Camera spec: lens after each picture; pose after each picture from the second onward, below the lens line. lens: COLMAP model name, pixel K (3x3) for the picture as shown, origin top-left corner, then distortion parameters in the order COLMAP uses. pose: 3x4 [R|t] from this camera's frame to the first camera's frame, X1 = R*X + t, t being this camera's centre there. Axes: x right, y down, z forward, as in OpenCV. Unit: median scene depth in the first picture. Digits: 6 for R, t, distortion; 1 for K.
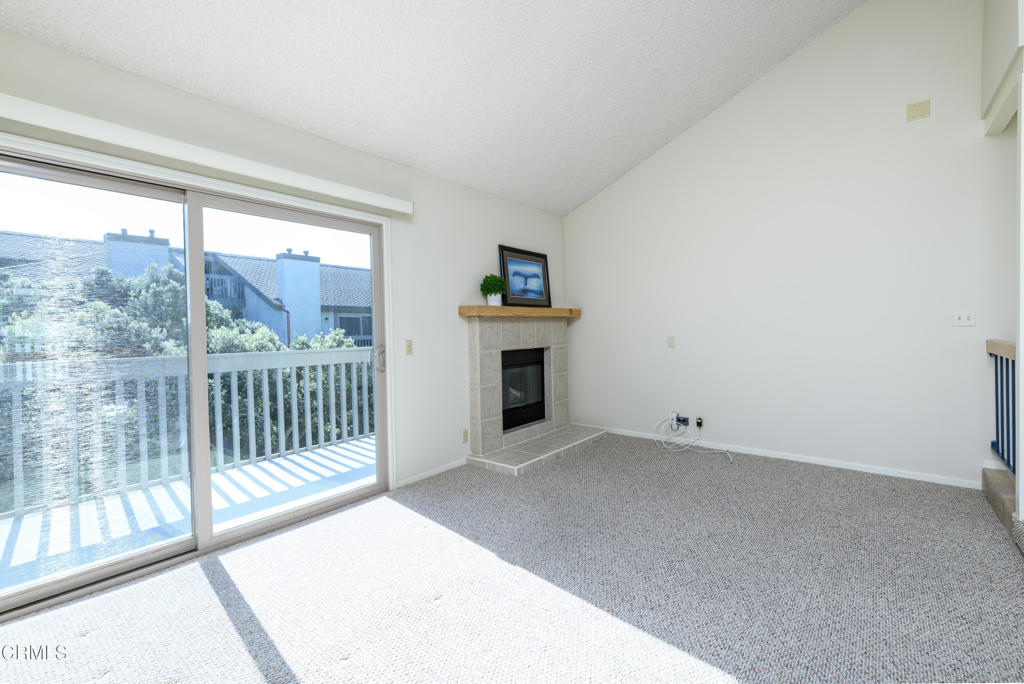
lens RADIAL K [[443.6, 0, 512.0], [0, 443.6, 342.0], [0, 0, 1]] dist [-0.000947, 0.000076]
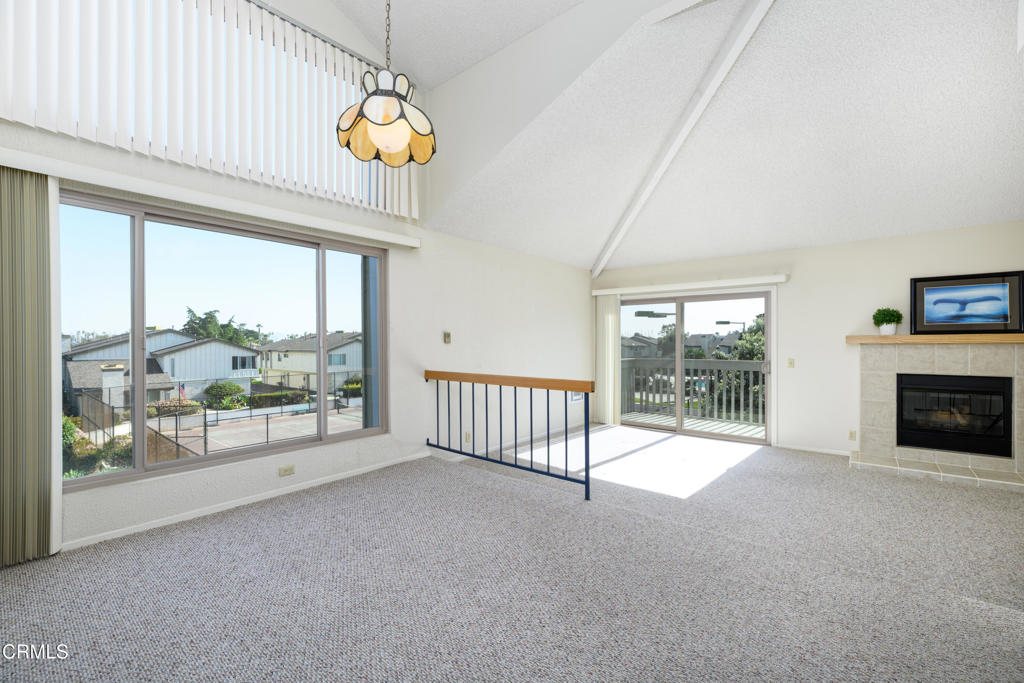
lens RADIAL K [[431.1, 0, 513.9], [0, 431.1, 350.2], [0, 0, 1]] dist [0.001979, 0.000101]
pose [[-0.006553, 0.036495, -0.999312, 1.062521], [-0.024674, 0.999024, 0.036646, -0.054448], [0.999674, 0.024897, -0.005646, 0.011892]]
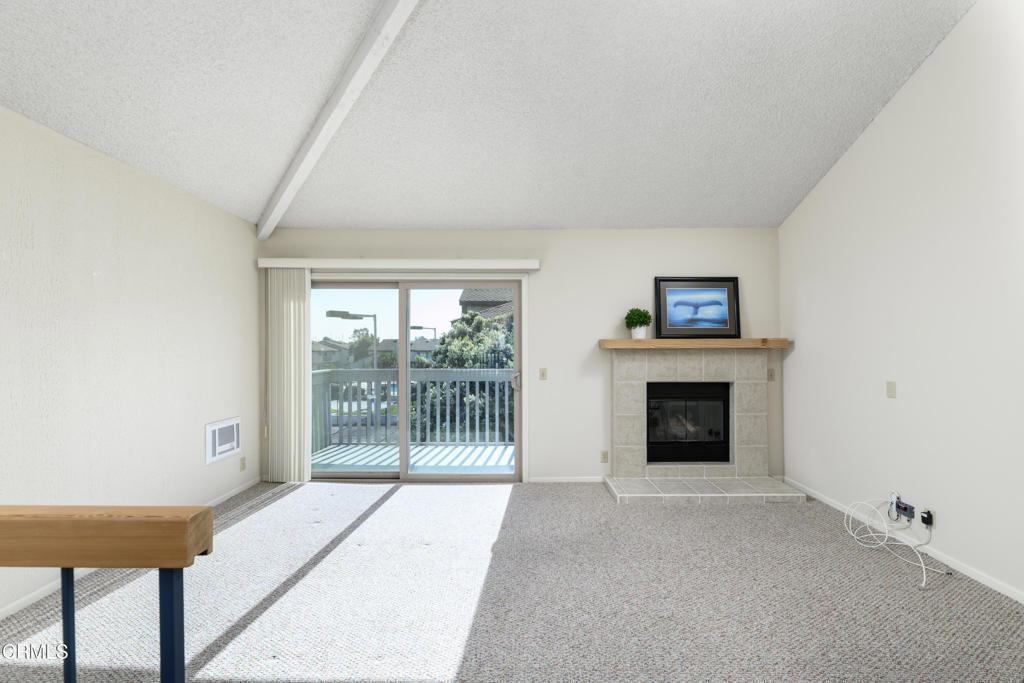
lens RADIAL K [[431.1, 0, 513.9], [0, 431.1, 350.2], [0, 0, 1]] dist [0.001979, 0.000101]
pose [[0.629910, 0.024939, -0.776267, 0.531861], [-0.033411, 0.999429, 0.004997, -0.046656], [0.775949, 0.022788, 0.630384, 0.133014]]
